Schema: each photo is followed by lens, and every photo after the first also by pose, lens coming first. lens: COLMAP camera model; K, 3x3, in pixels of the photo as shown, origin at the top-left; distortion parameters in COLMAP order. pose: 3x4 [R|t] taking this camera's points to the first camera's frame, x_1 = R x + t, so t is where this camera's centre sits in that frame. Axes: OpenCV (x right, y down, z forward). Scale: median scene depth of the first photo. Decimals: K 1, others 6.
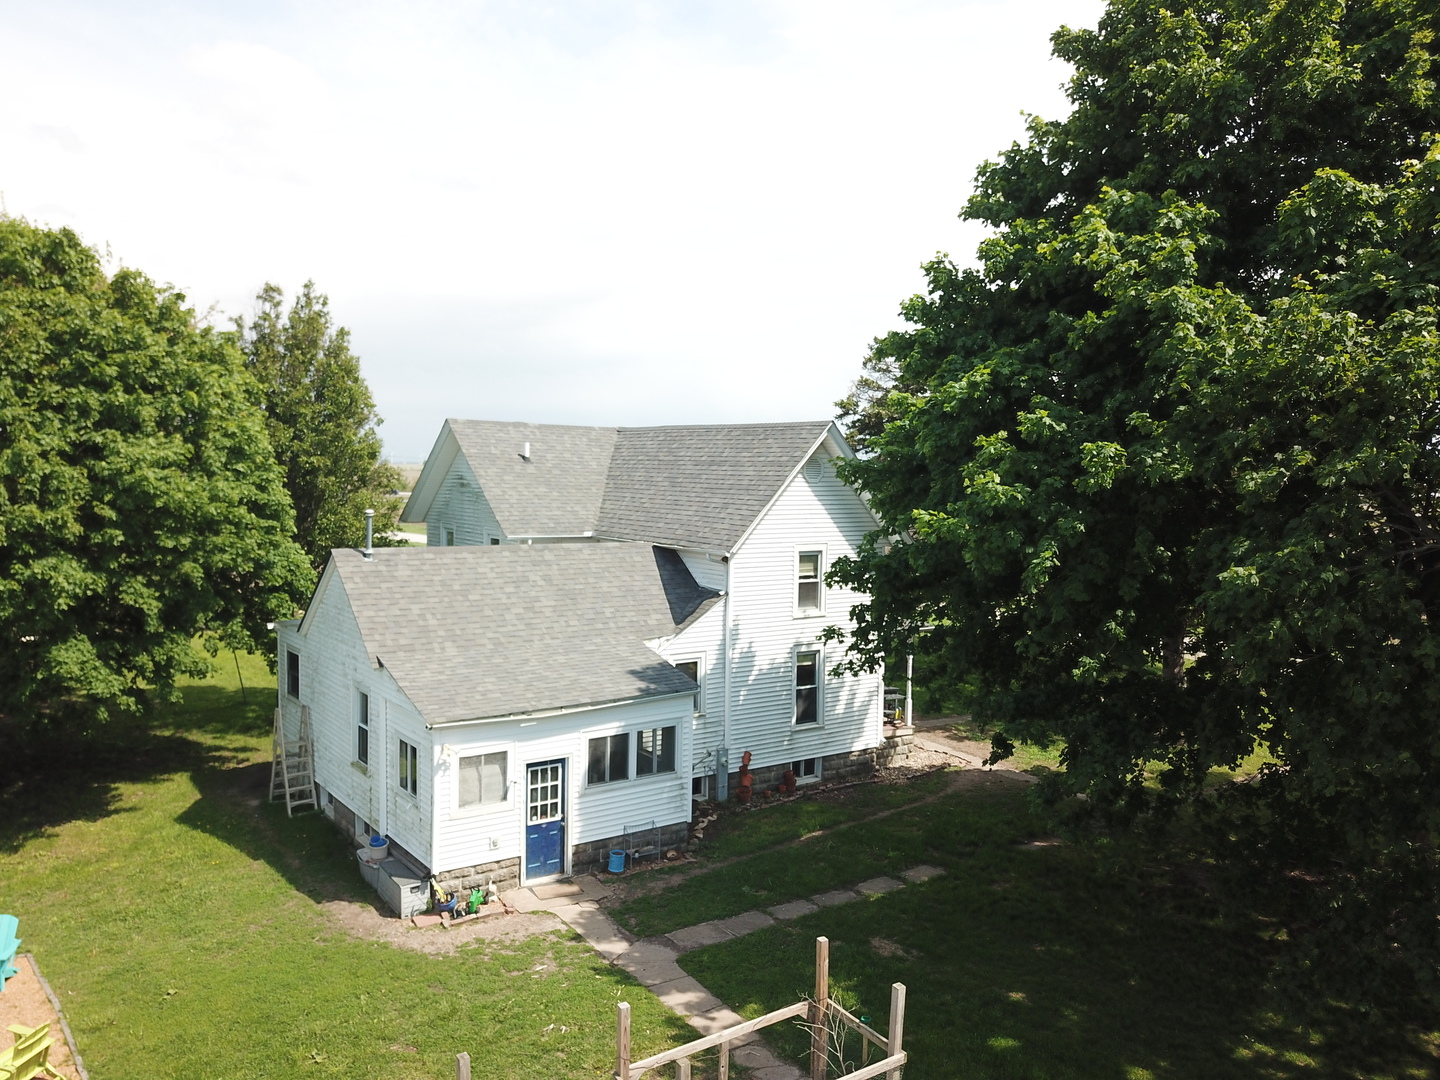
lens RADIAL K [[1087.3, 0, 694.9], [0, 1087.3, 531.8], [0, 0, 1]] dist [-0.024889, 0.000669]
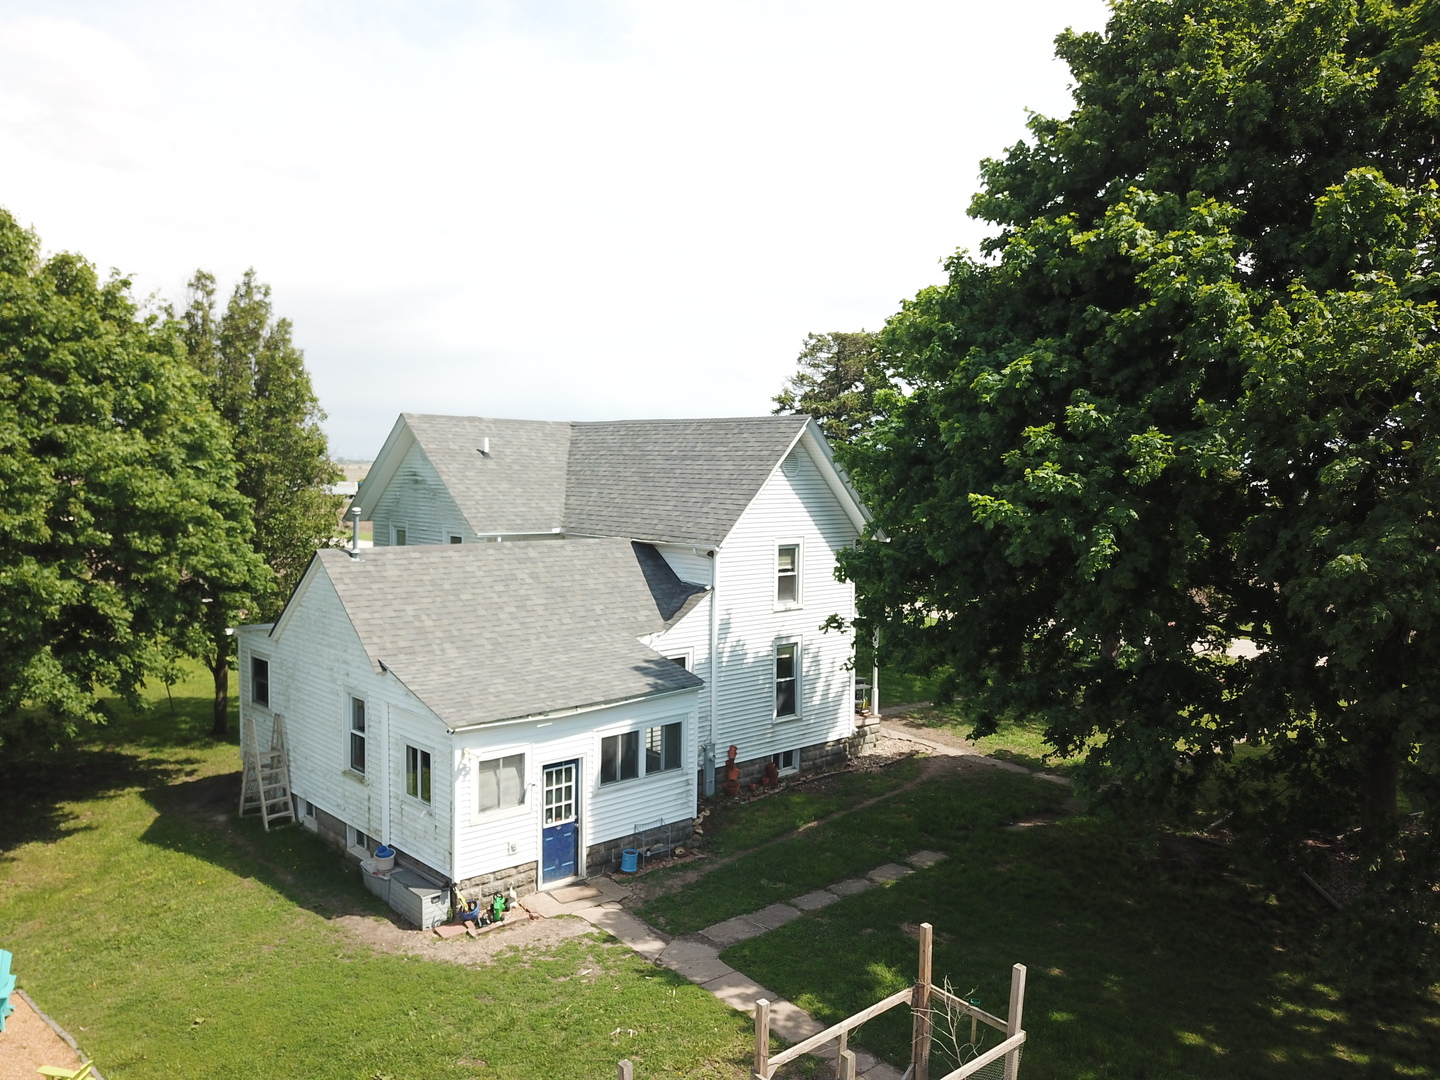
lens RADIAL K [[1087.3, 0, 719.8], [0, 1087.3, 540.5], [0, 0, 1]] dist [-0.024889, 0.000669]
pose [[0.993304, -0.014205, 0.114651, -0.099847], [0.012878, 0.999841, 0.012299, 0.001190], [-0.114807, -0.010741, 0.993330, 0.012519]]
